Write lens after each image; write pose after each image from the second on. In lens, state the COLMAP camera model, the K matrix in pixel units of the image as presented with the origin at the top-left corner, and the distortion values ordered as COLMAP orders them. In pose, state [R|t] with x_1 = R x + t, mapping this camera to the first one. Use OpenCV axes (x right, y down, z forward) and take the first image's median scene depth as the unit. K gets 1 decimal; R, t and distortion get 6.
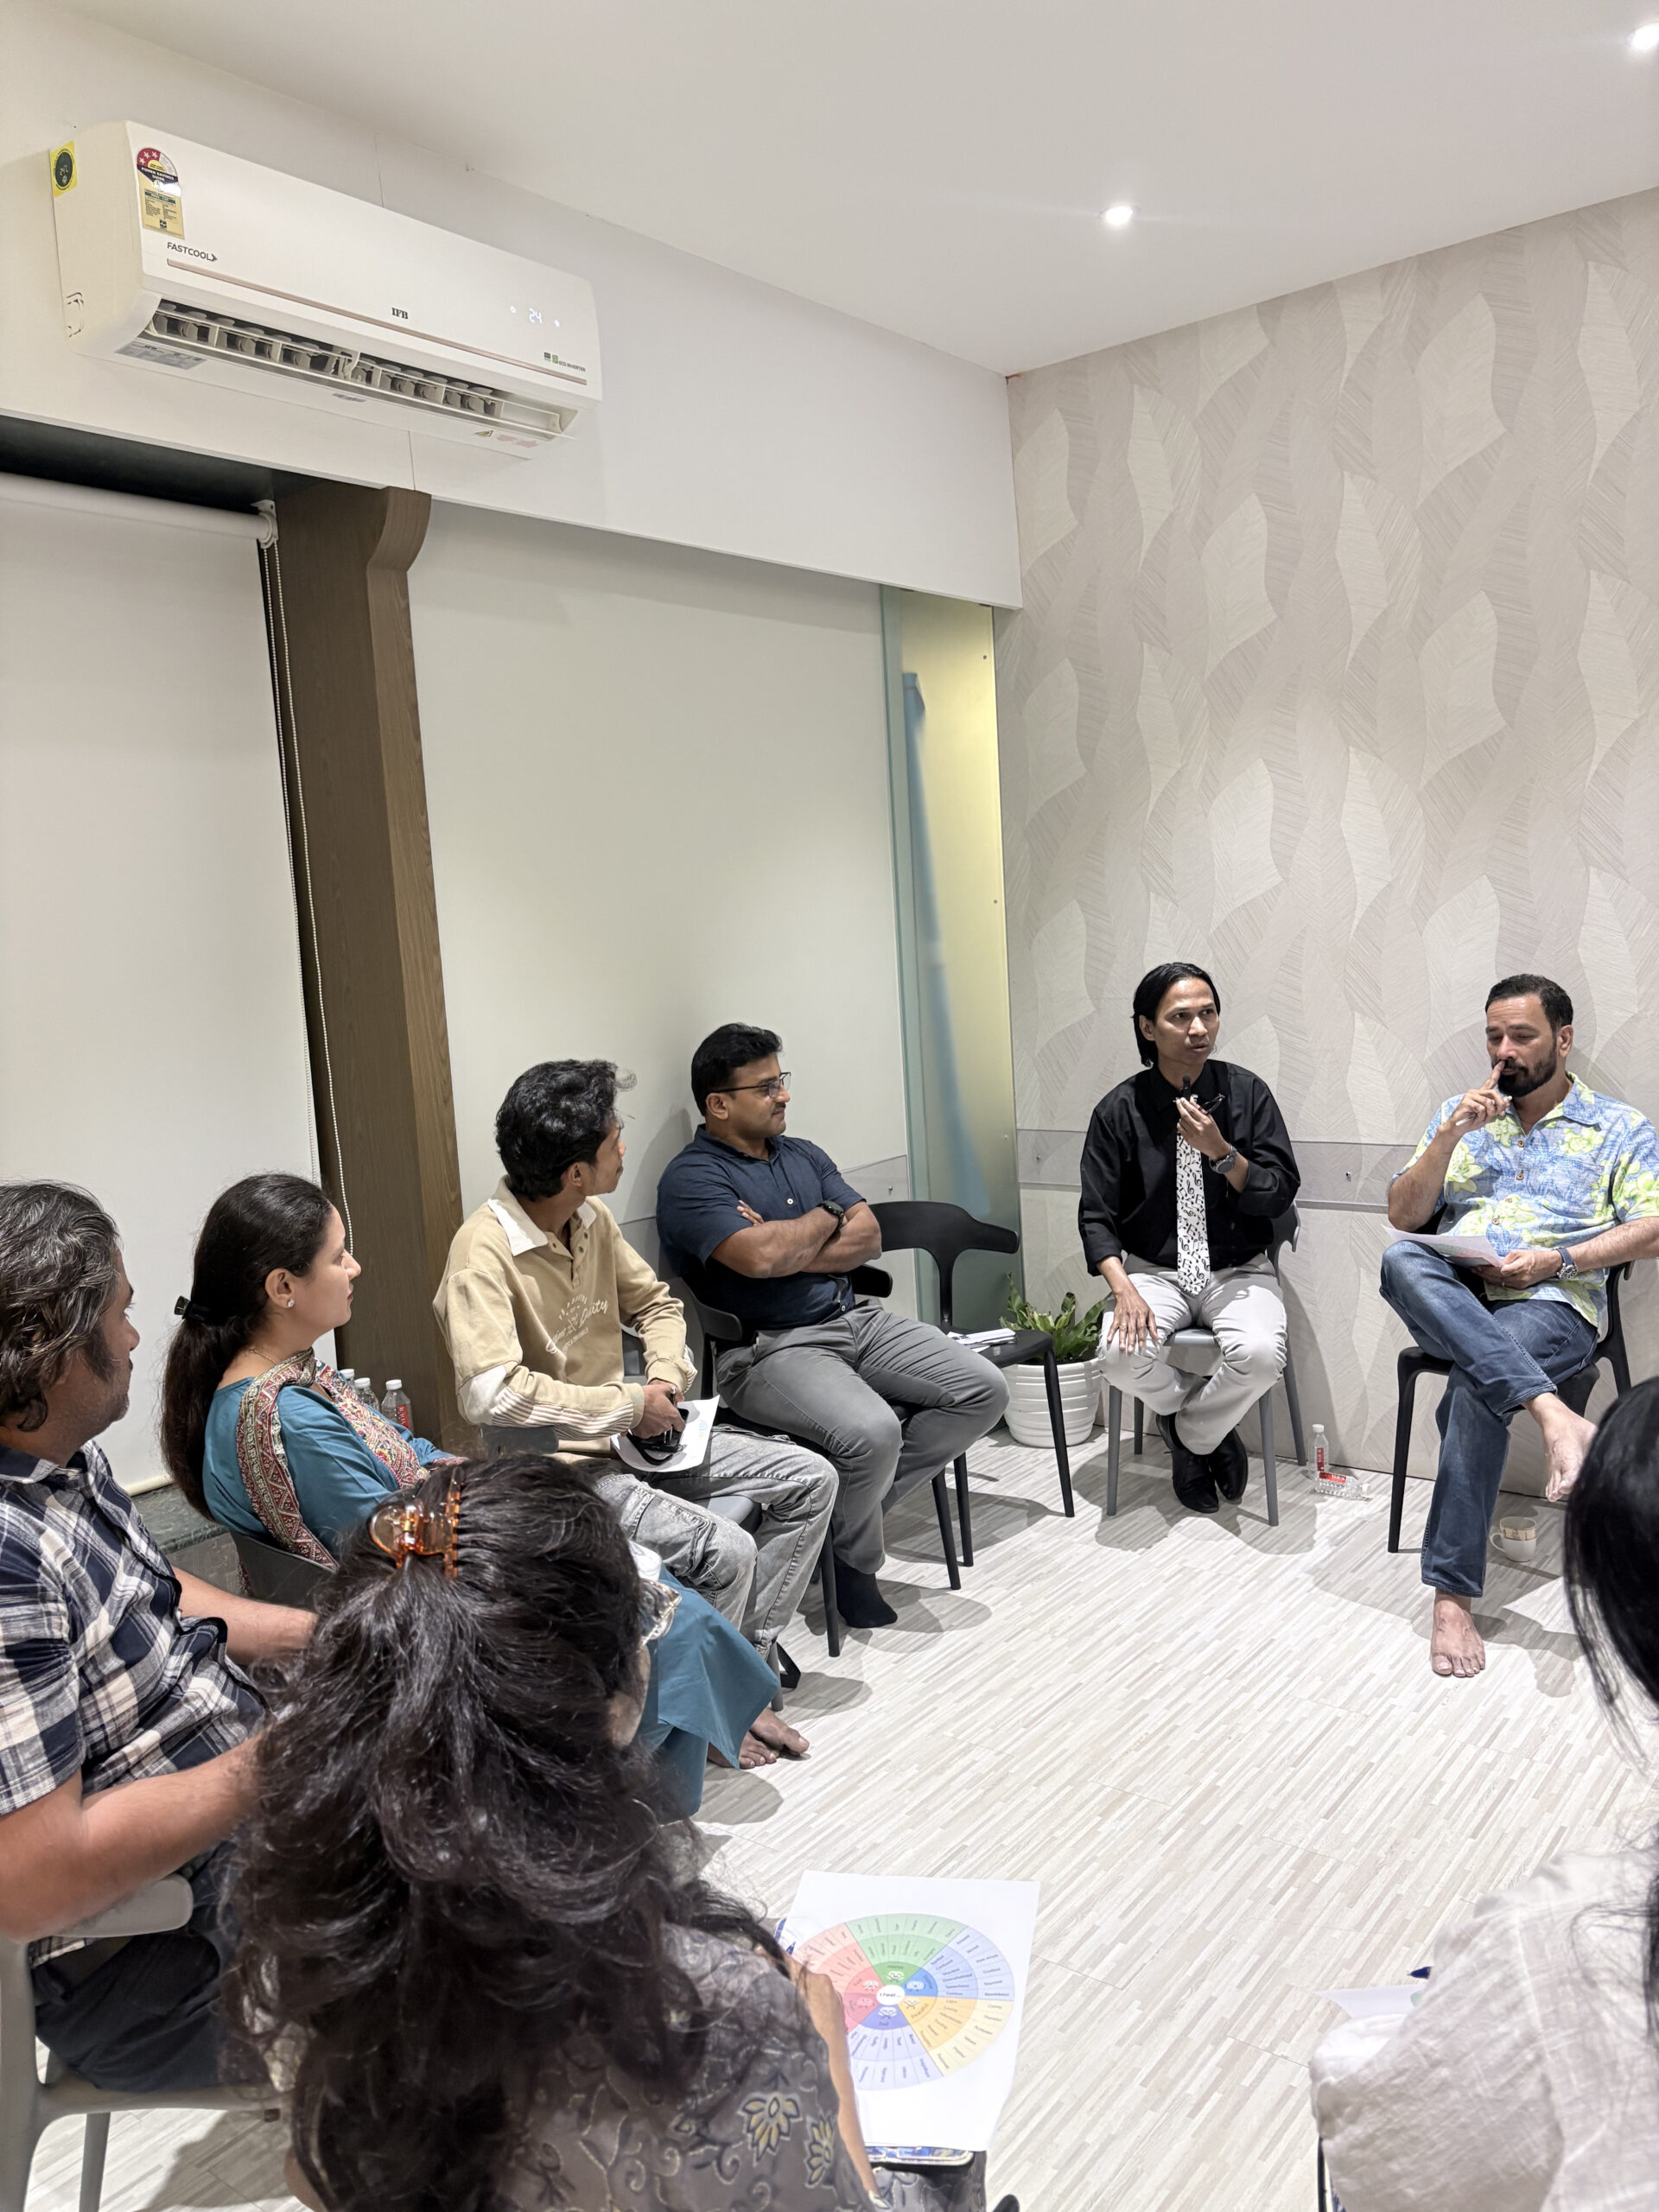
lens RADIAL K [[1684.6, 0, 821.1], [0, 1684.6, 1113.0], [0, 0, 1]] dist [0.029467, -0.021632]
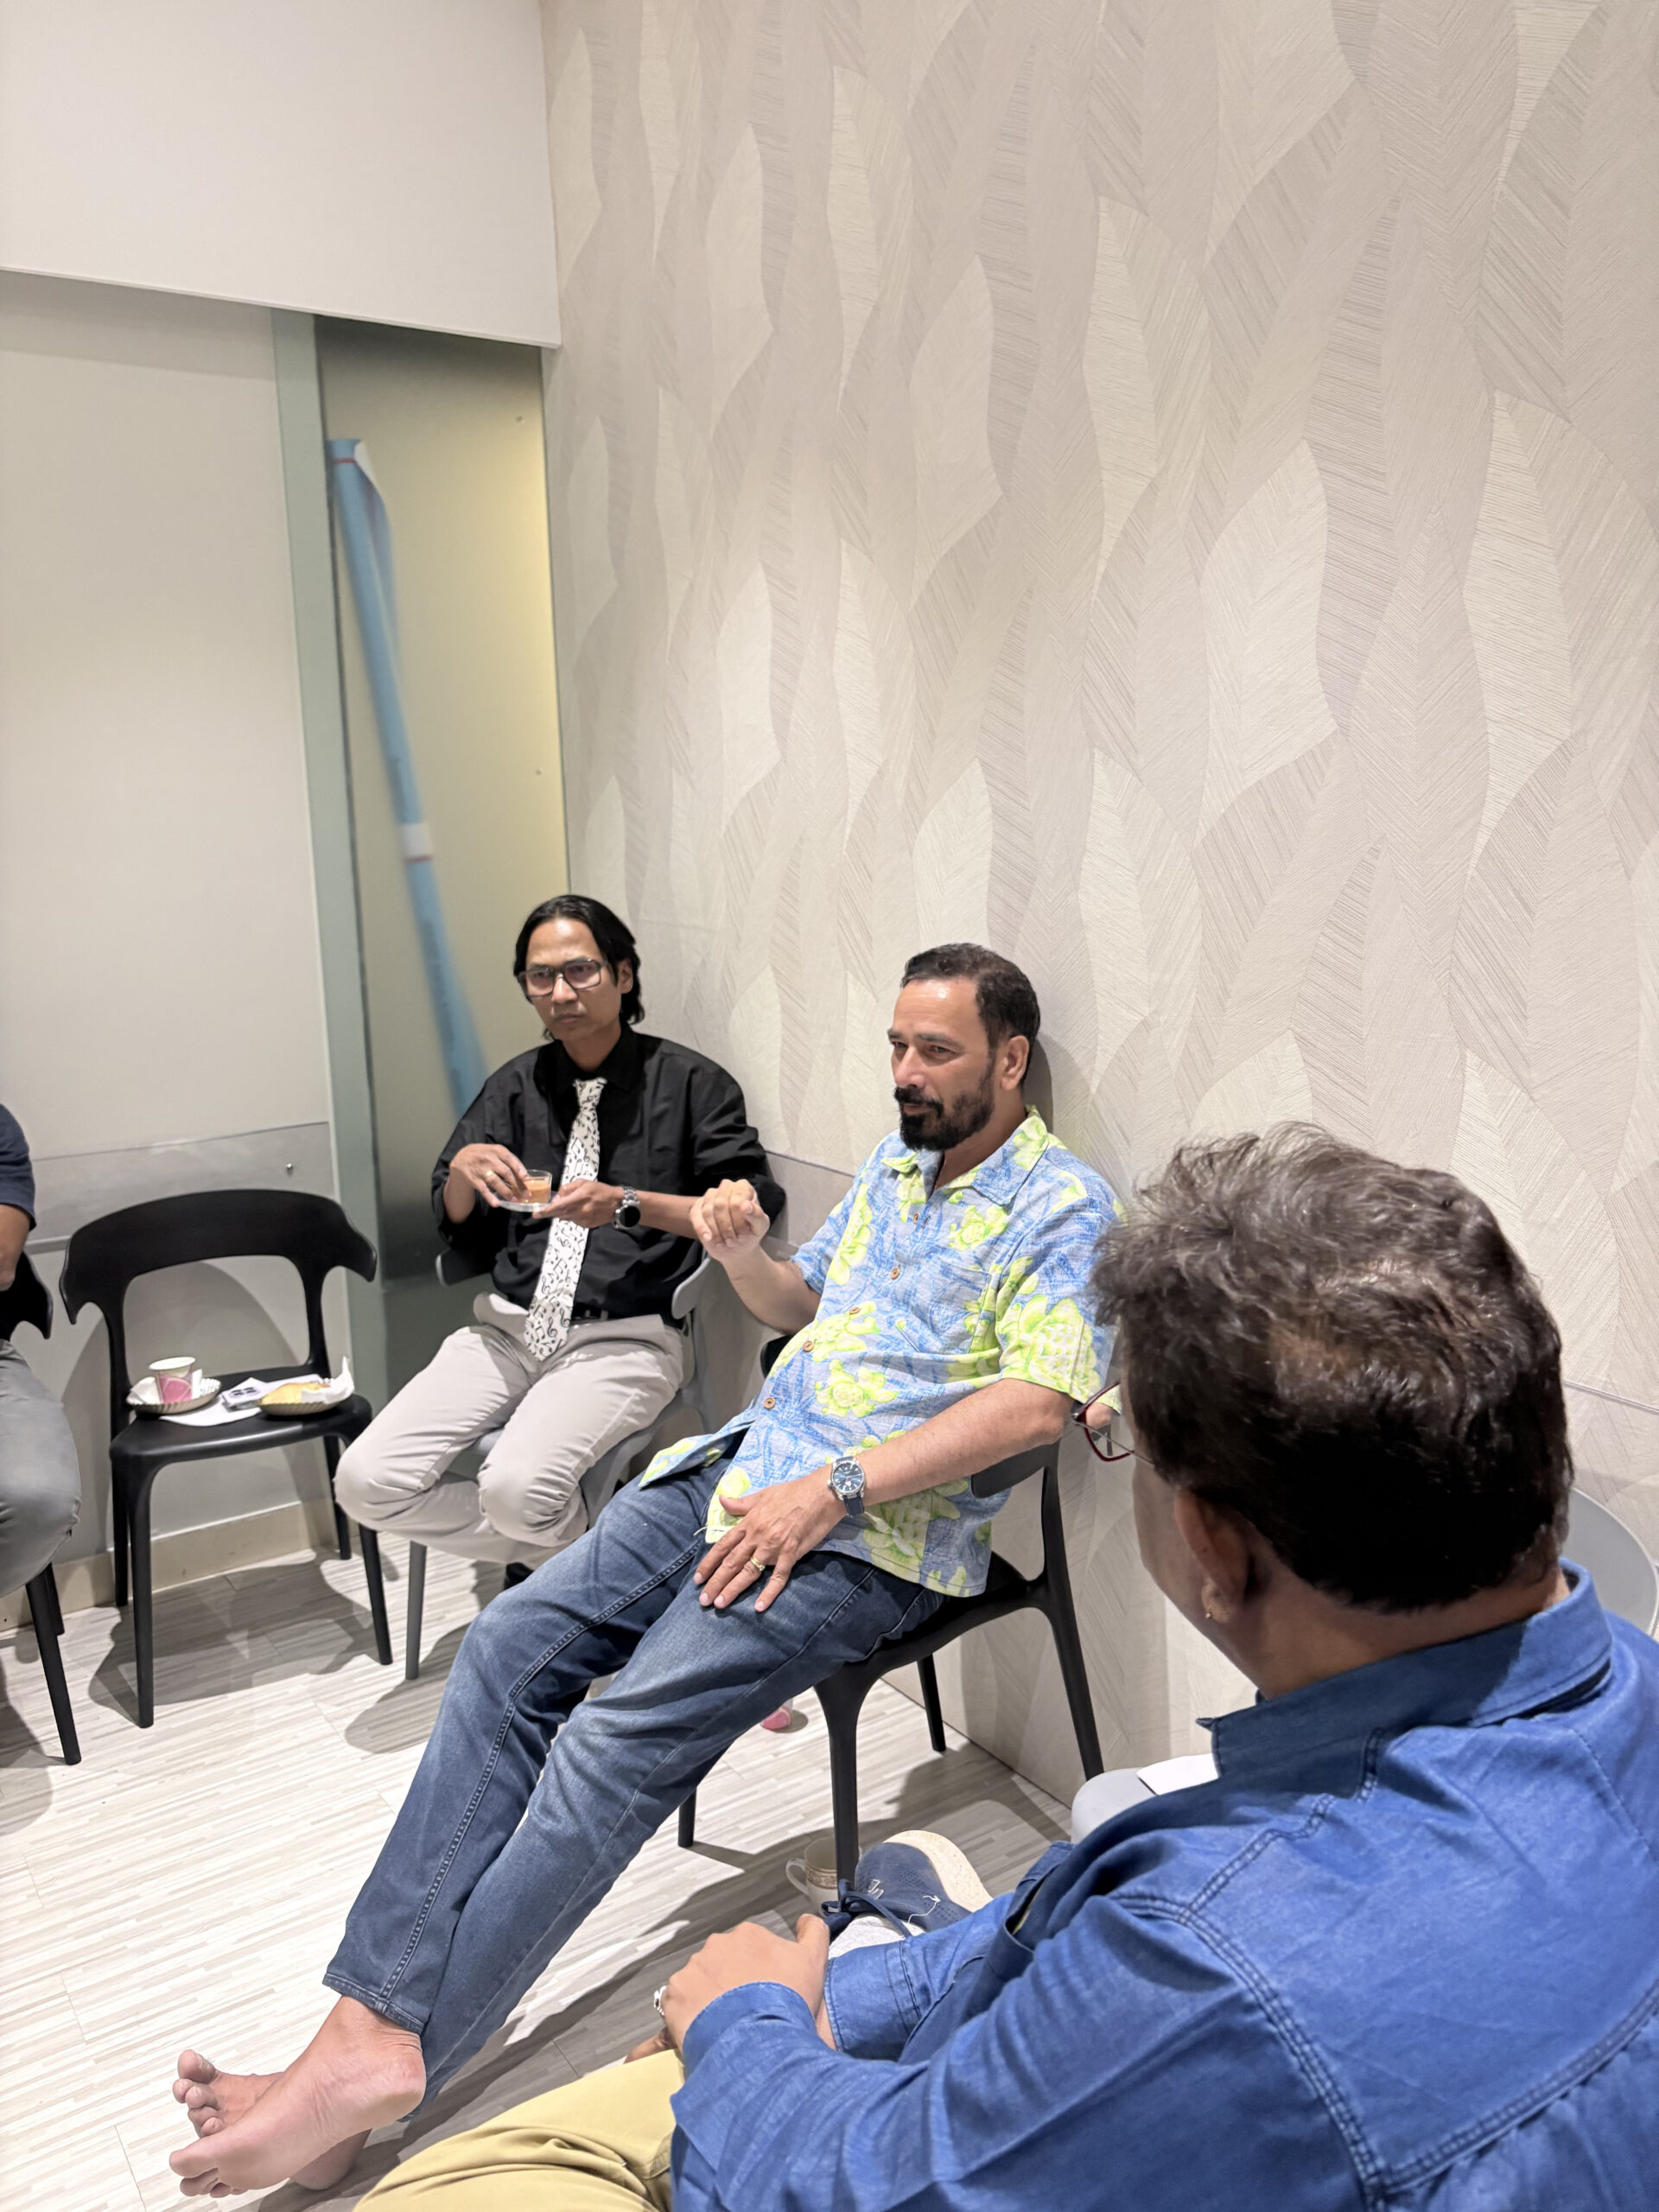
lens RADIAL K [[1684.6, 0, 835.8], [0, 1684.6, 1090.1], [0, 0, 1]] dist [0.029467, -0.021632]
pose [[0.953704, 0.087398, -0.287769, 0.533923], [-0.066575, 0.994457, 0.081387, -0.071607], [0.293287, -0.058461, 0.954235, 0.424601]]
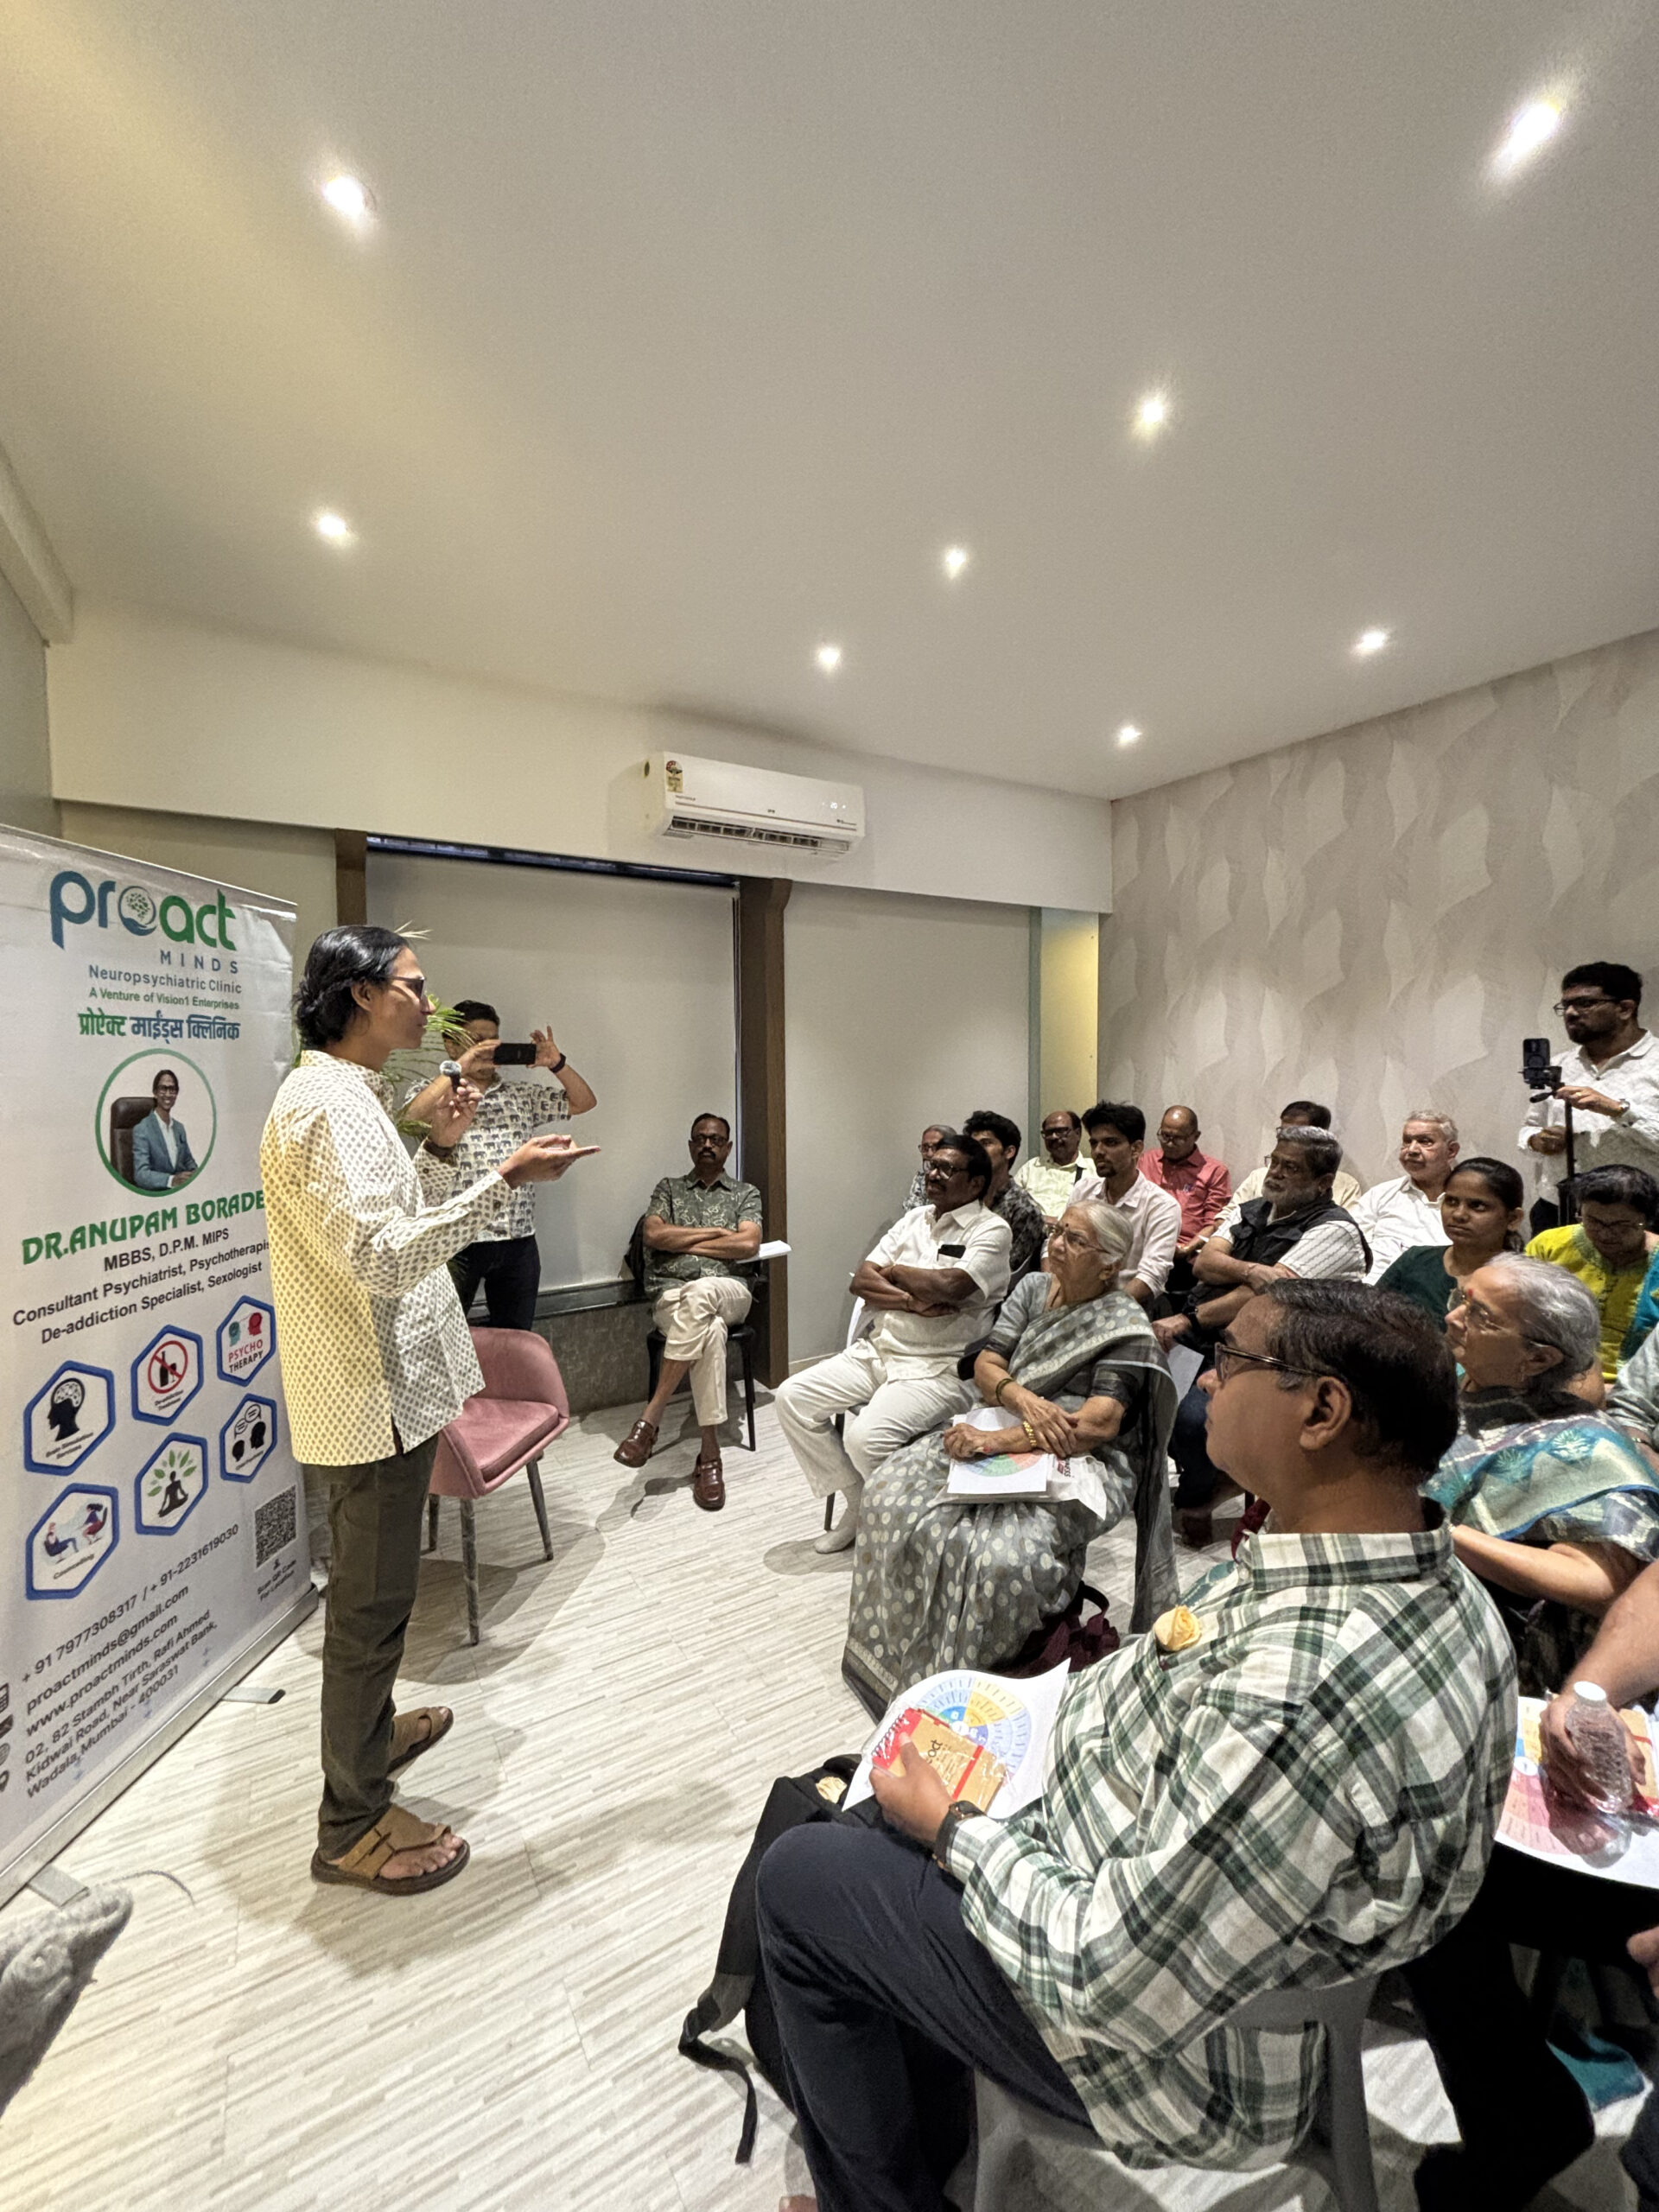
lens RADIAL K [[887.9, 0, 826.1], [0, 887.9, 1106.5], [0, 0, 1]] dist [-0.012231, 0.004896]
pose [[0.934603, 0.070376, -0.348660, 0.218653], [-0.087196, 0.995652, -0.032766, -0.005495], [0.344838, 0.061025, 0.936676, -0.110780]]
